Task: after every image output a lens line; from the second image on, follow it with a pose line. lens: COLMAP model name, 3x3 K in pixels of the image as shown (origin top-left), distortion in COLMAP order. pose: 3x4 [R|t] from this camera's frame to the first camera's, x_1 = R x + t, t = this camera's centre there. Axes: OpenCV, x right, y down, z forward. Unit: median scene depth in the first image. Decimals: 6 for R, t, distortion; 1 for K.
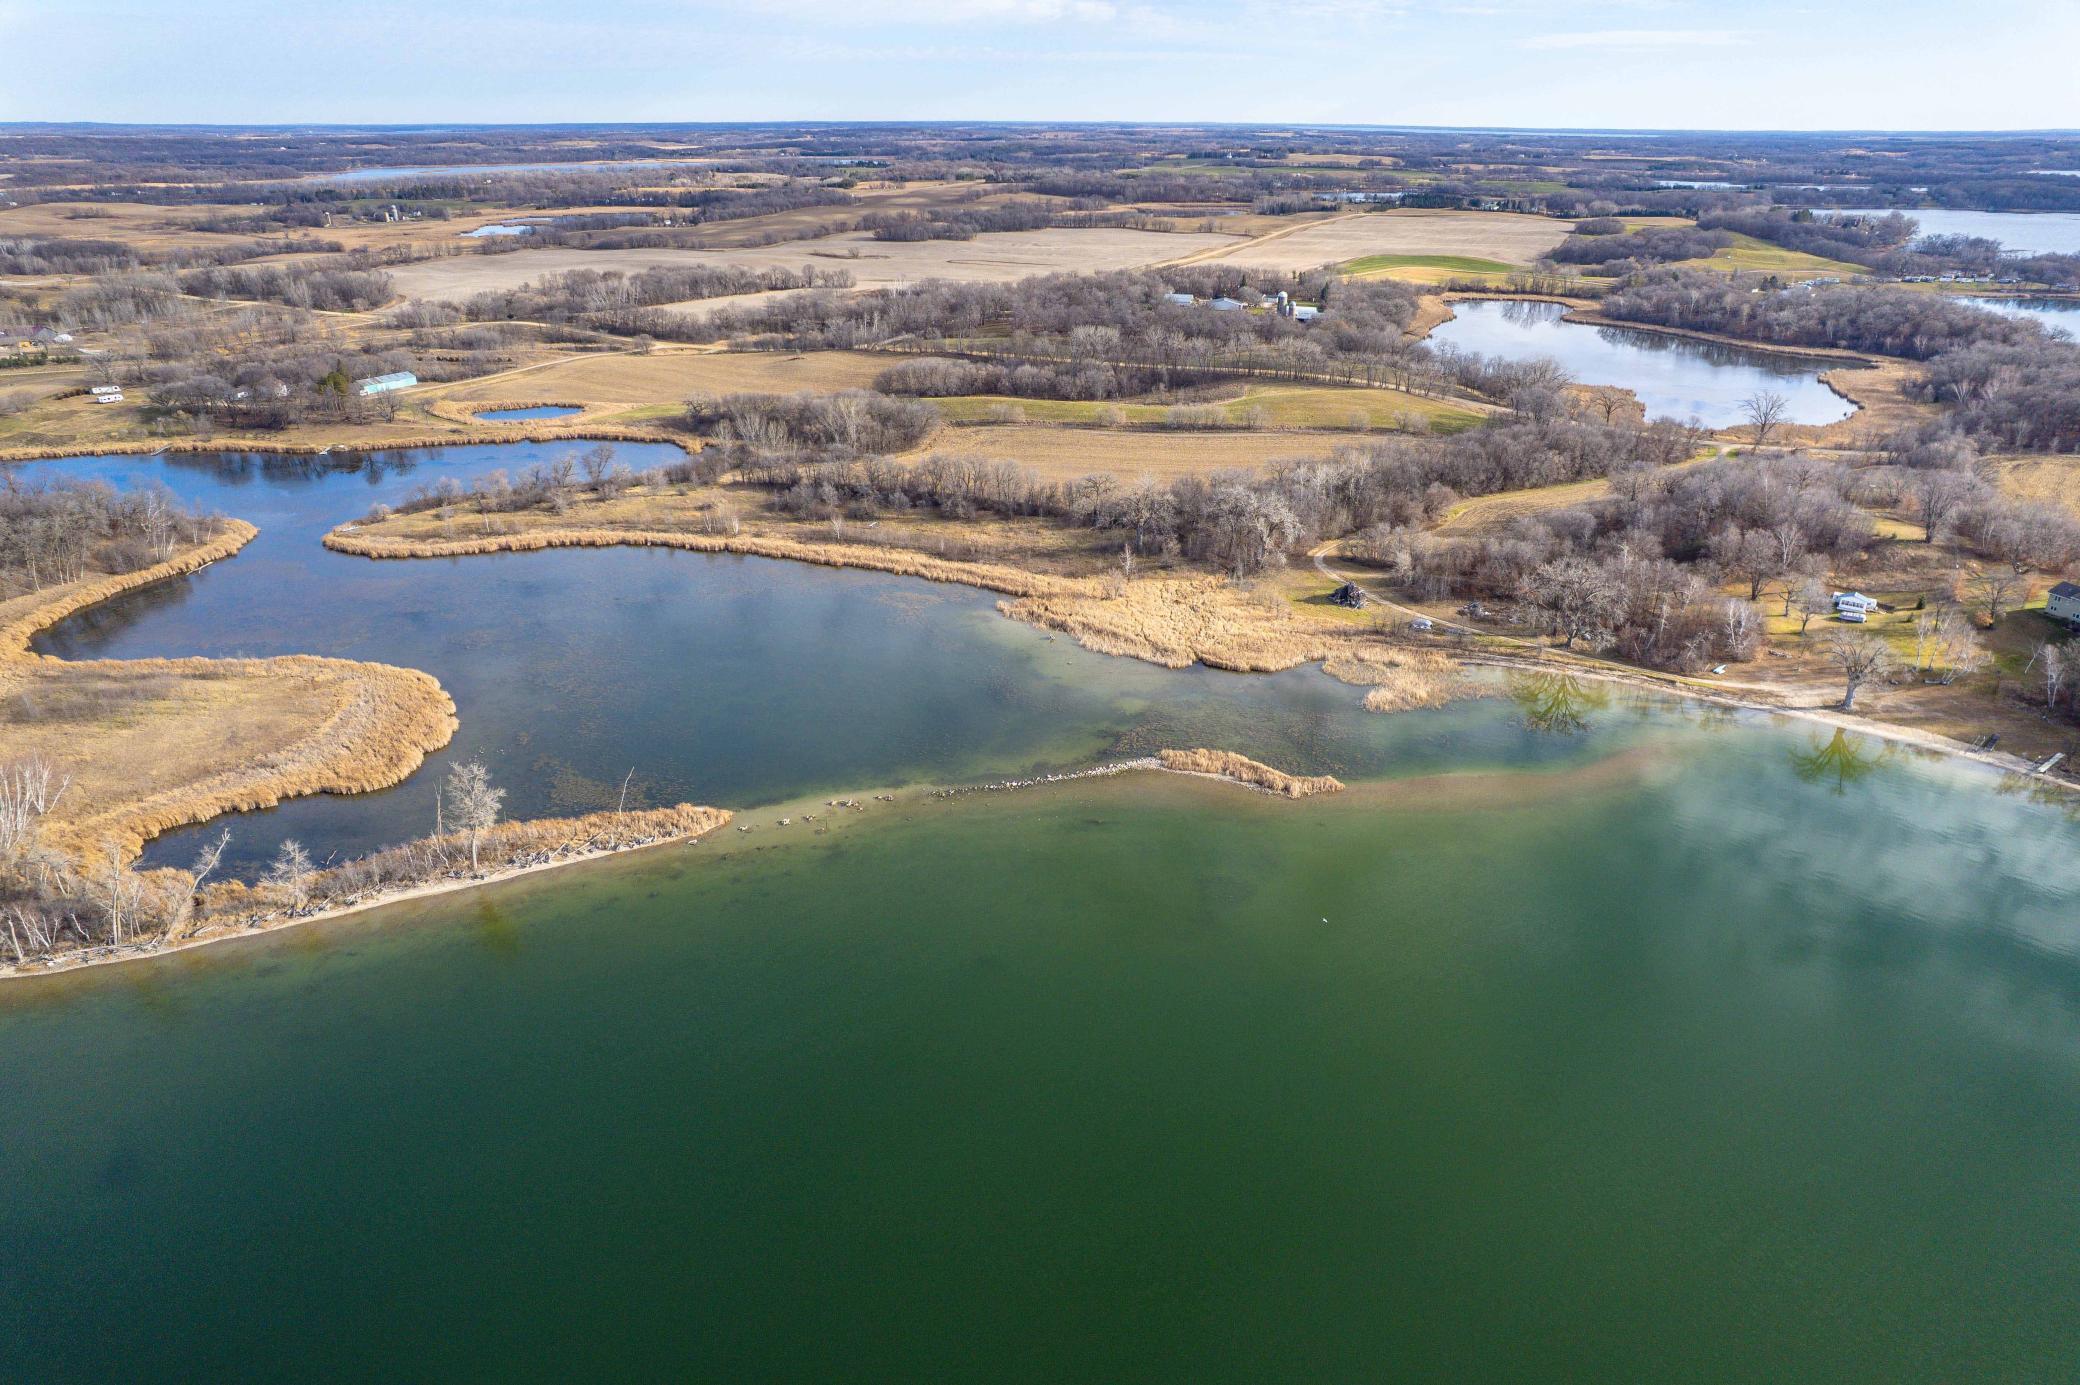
lens RADIAL K [[1342.8, 0, 1040.0], [0, 1342.8, 692.5], [0, 0, 1]] dist [-0.080846, 0.077118]
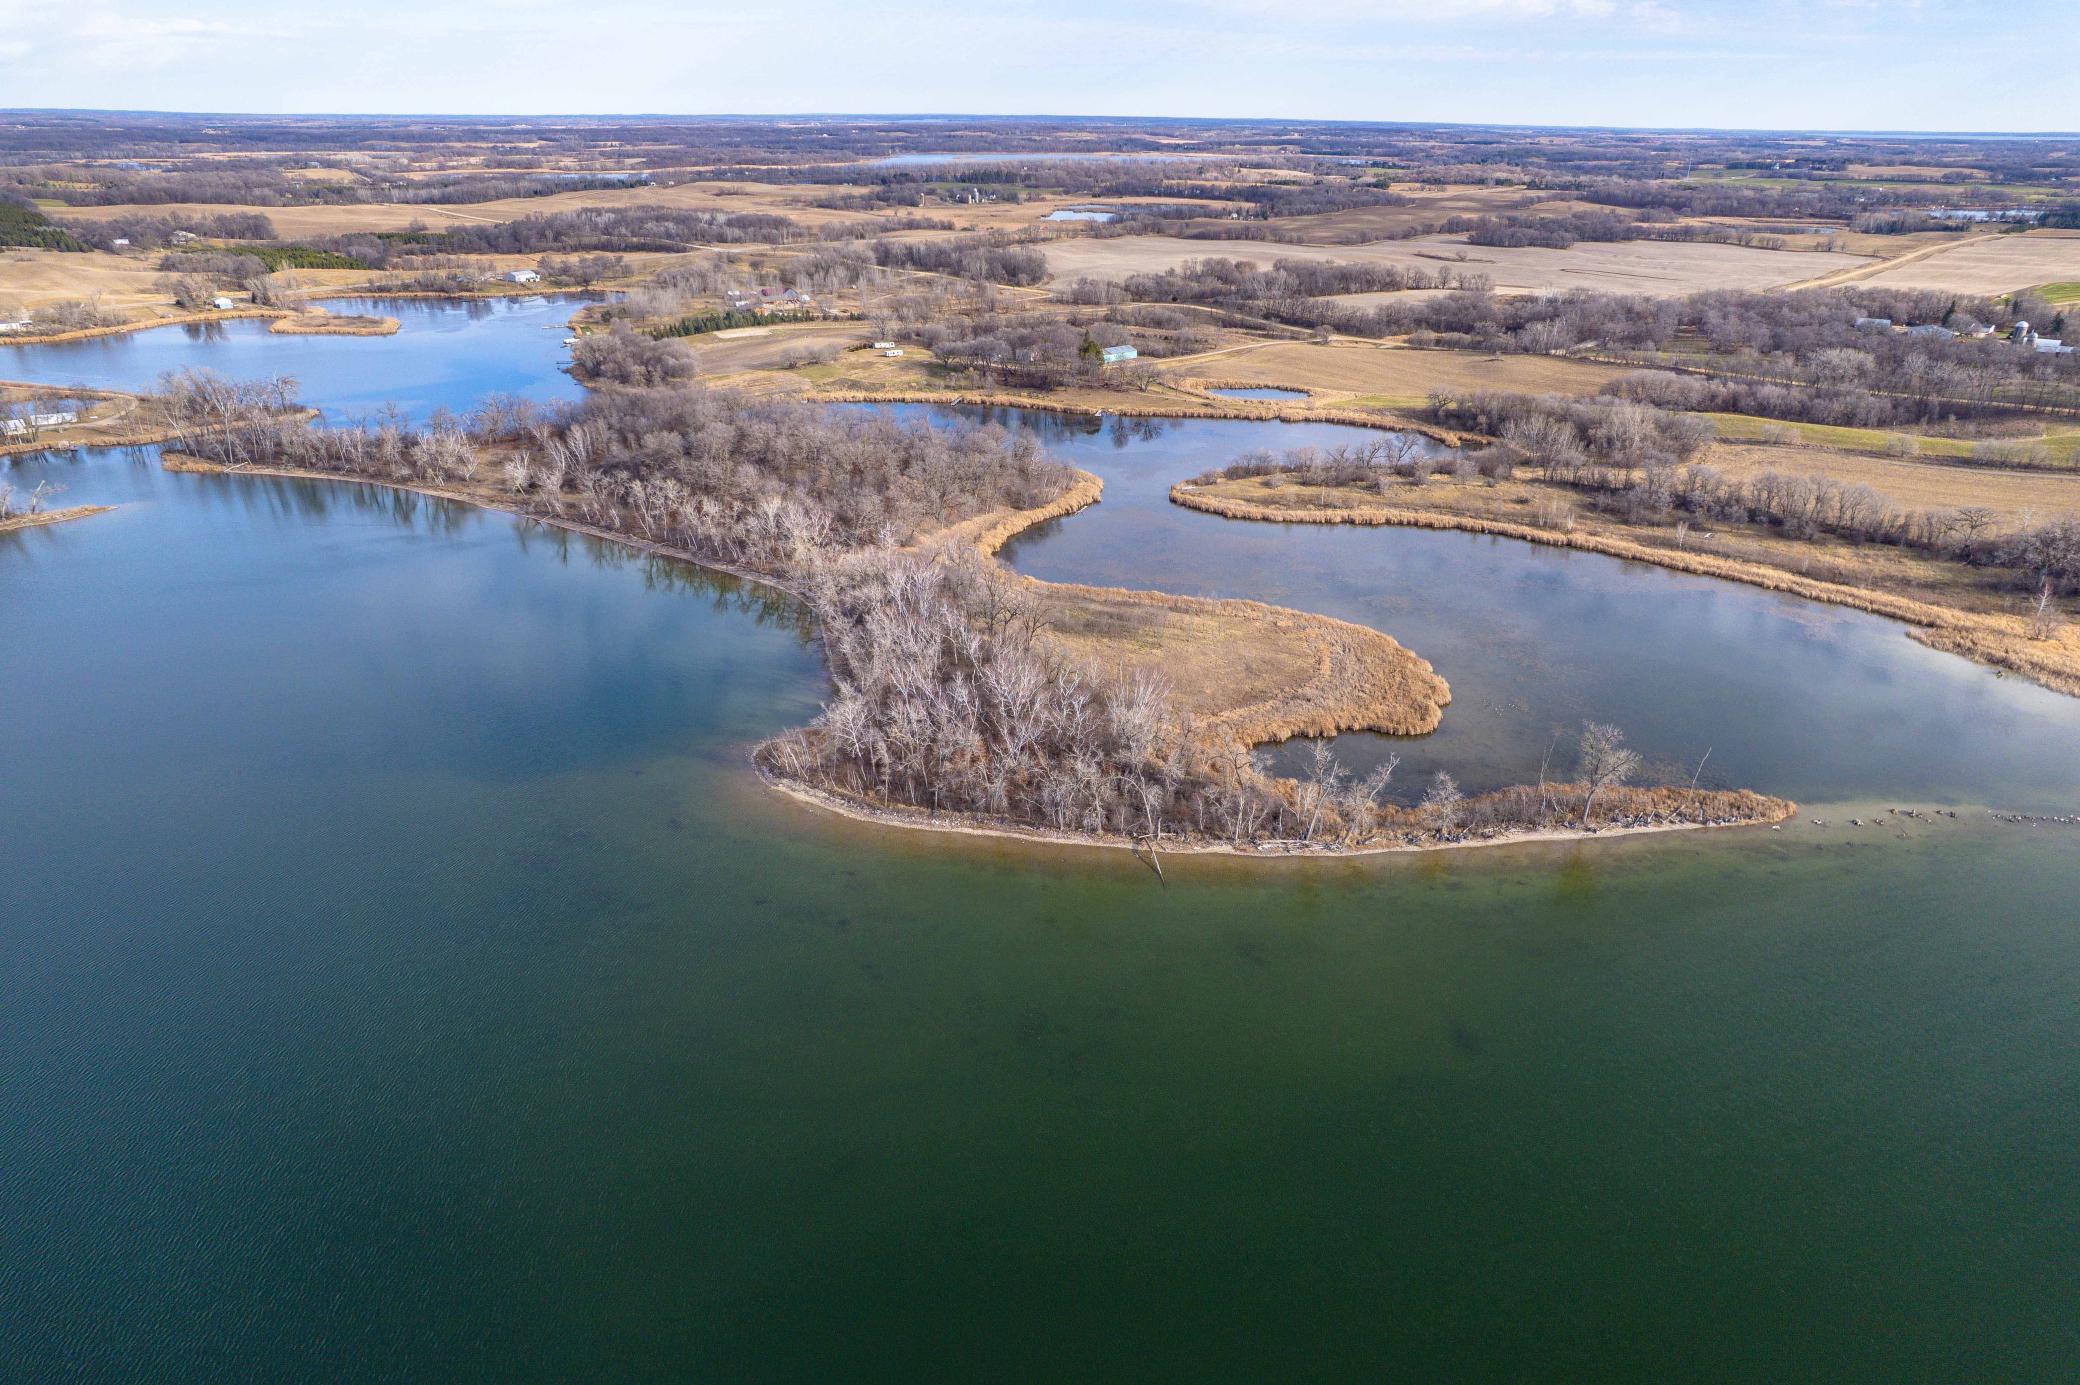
lens RADIAL K [[1342.8, 0, 1040.0], [0, 1342.8, 692.5], [0, 0, 1]] dist [-0.080846, 0.077118]
pose [[0.951232, 0.130809, -0.279367, -0.224055], [-0.130344, 0.991260, 0.020328, 0.025974], [0.279585, 0.017078, 0.959969, -0.061610]]
